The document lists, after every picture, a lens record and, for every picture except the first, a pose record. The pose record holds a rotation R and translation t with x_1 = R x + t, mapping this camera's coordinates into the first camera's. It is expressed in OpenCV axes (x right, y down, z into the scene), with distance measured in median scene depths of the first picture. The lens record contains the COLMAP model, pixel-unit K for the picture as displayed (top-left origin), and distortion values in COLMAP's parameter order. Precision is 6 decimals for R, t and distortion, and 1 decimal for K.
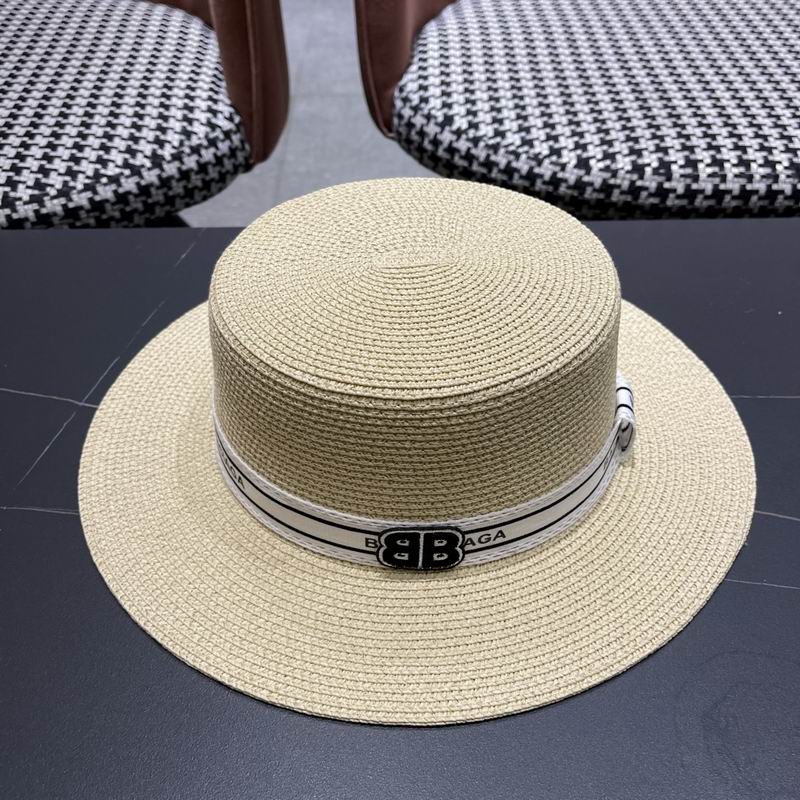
lens RADIAL K [[834.5, 0, 396.2], [0, 834.5, 404.7], [0, 0, 1]] dist [0.019523, 0.000000]
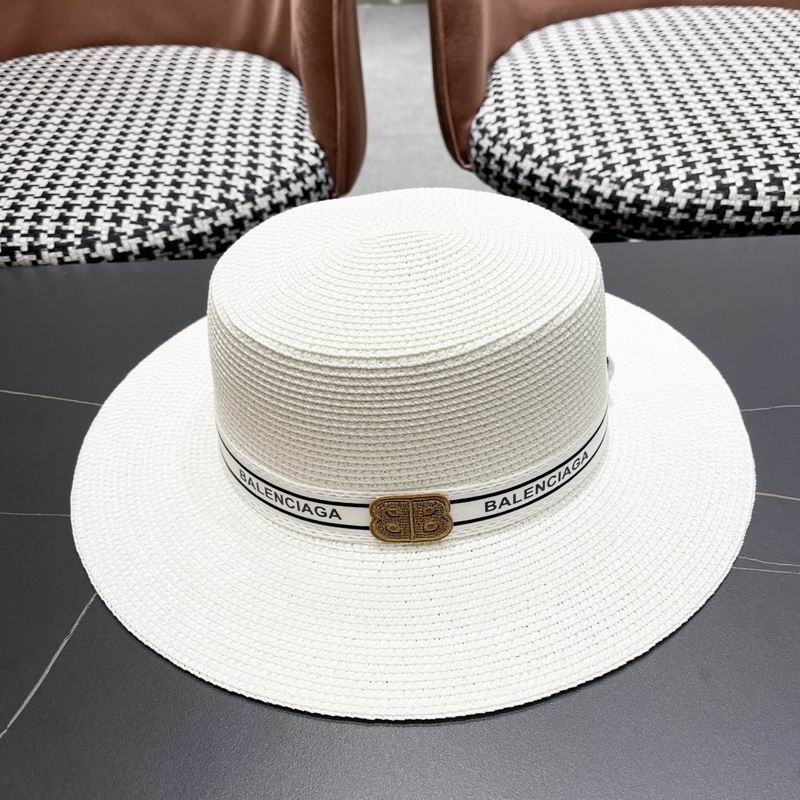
lens RADIAL K [[834.5, 0, 397.1], [0, 834.5, 408.5], [0, 0, 1]] dist [0.019523, 0.000000]
pose [[0.998965, -0.016170, -0.042510, -0.063480], [0.014214, 0.998844, -0.045927, 0.024760], [0.043203, 0.045275, 0.998040, -0.018767]]
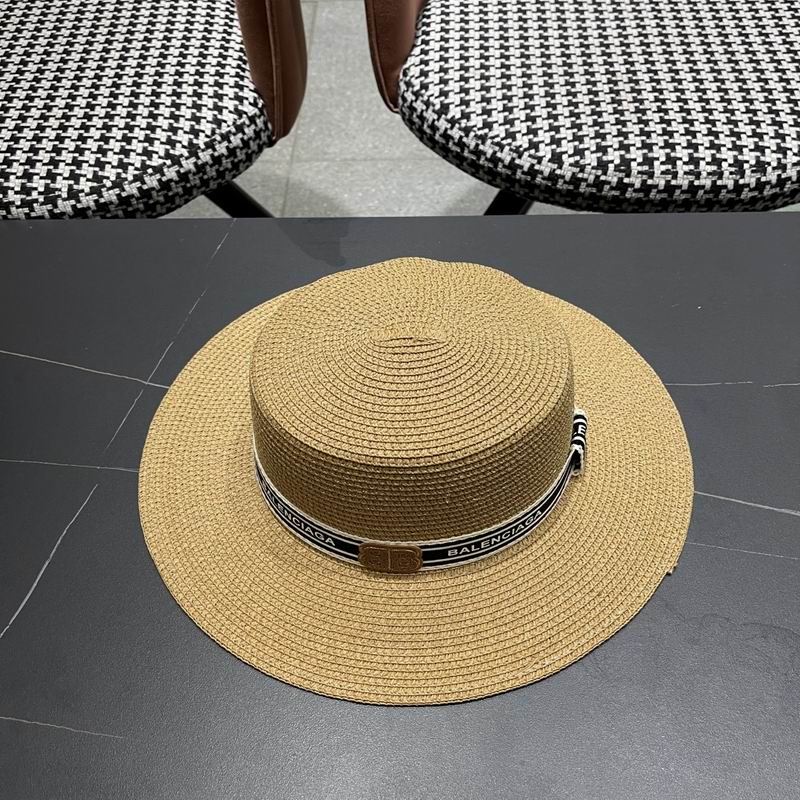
lens RADIAL K [[834.5, 0, 395.7], [0, 834.5, 413.2], [0, 0, 1]] dist [0.019523, 0.000000]
pose [[0.999238, 0.012830, -0.036859, 0.045969], [-0.006703, 0.986808, 0.161759, -0.121053], [0.038448, -0.161388, 0.986142, -0.206394]]
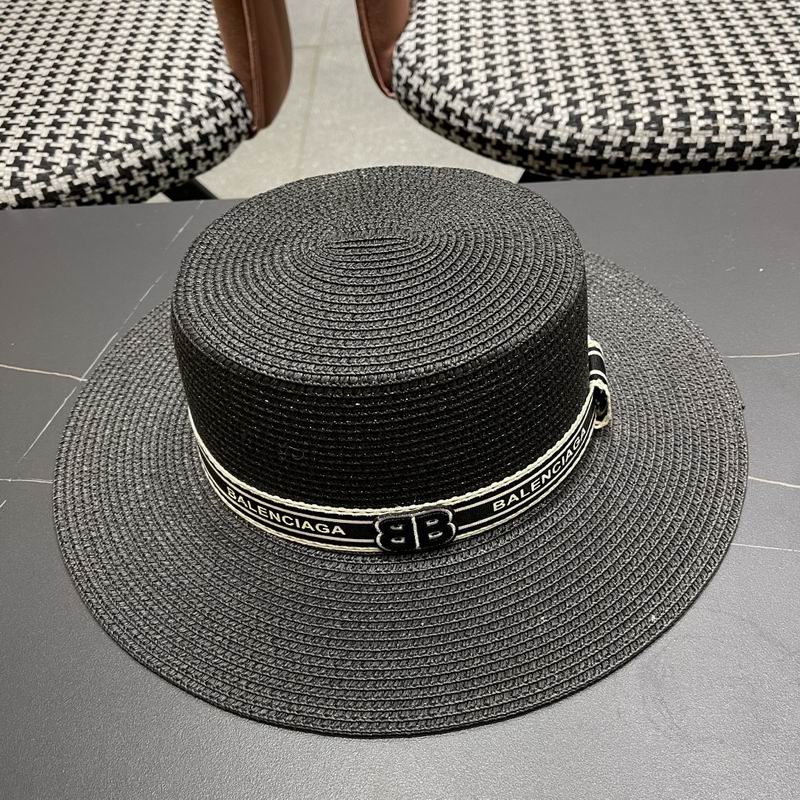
lens RADIAL K [[834.5, 0, 403.2], [0, 834.5, 402.8], [0, 0, 1]] dist [0.019523, 0.000000]
pose [[0.998105, -0.022426, -0.057295, 0.066412], [0.026038, 0.997668, 0.063093, -0.019972], [0.055746, -0.064465, 0.996362, -0.027754]]
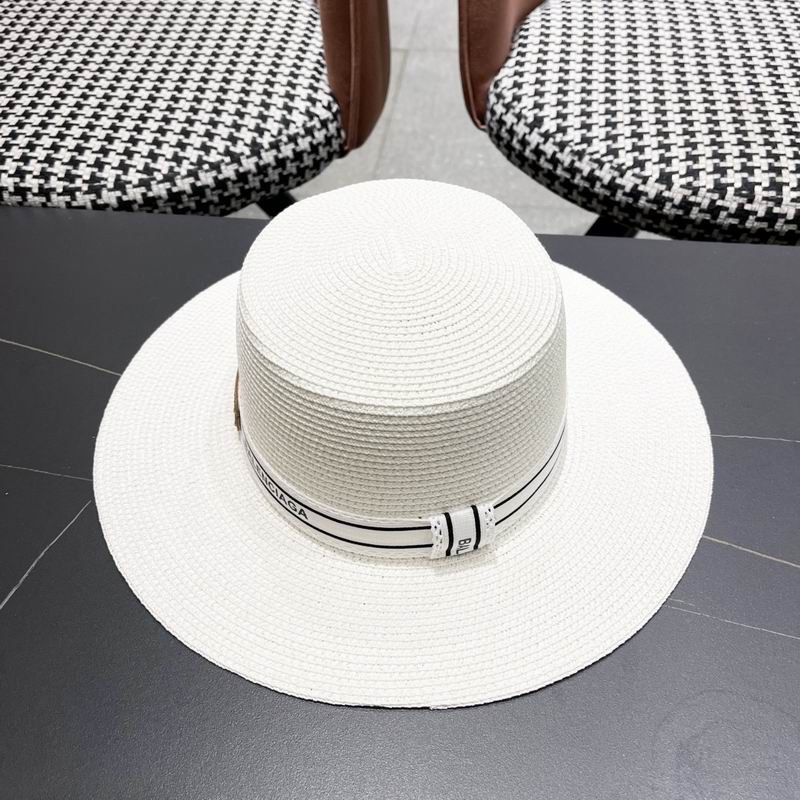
lens RADIAL K [[834.5, 0, 395.8], [0, 834.5, 409.8], [0, 0, 1]] dist [0.019523, 0.000000]
pose [[0.989458, 0.091428, -0.112307, 0.040080], [-0.082559, 0.993269, 0.081245, -0.064613], [0.118979, -0.071116, 0.990347, -0.054141]]
